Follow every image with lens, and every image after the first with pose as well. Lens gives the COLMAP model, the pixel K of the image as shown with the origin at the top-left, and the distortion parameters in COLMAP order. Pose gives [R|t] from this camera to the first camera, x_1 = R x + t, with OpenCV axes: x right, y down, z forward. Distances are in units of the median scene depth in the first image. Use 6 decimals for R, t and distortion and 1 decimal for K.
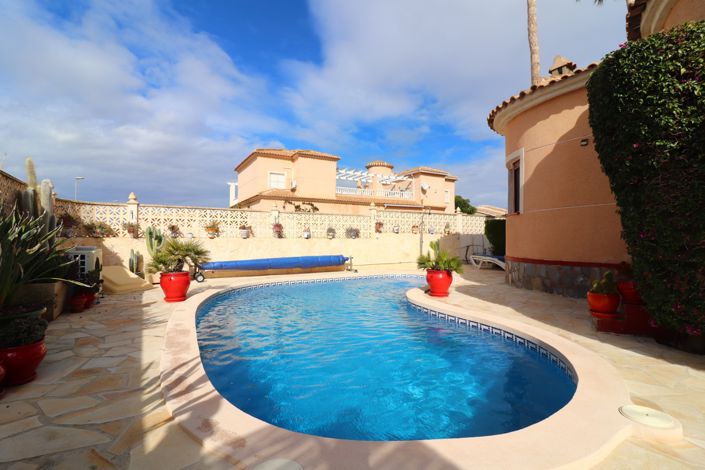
lens RADIAL K [[330.3, 0, 355.2], [0, 330.3, 230.1], [0, 0, 1]] dist [-0.008395, -0.004708]
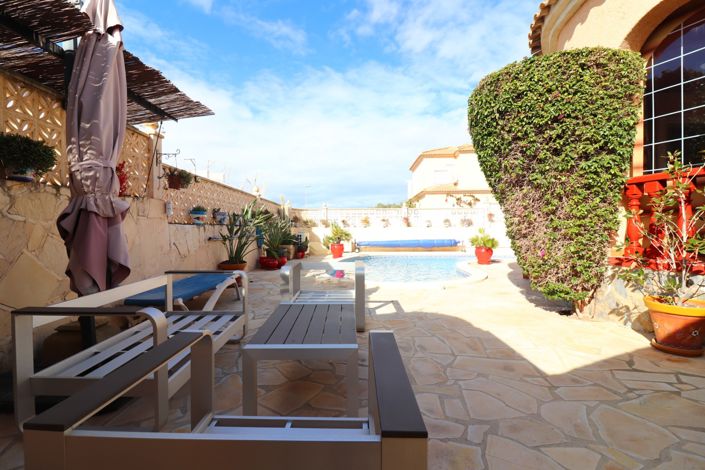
lens RADIAL K [[330.3, 0, 351.6], [0, 330.3, 232.7], [0, 0, 1]] dist [-0.008395, -0.004708]
pose [[0.836234, 0.001016, -0.548372, 0.354726], [0.020476, 0.999243, 0.033077, -0.003305], [0.547991, -0.038888, 0.835580, -0.353432]]
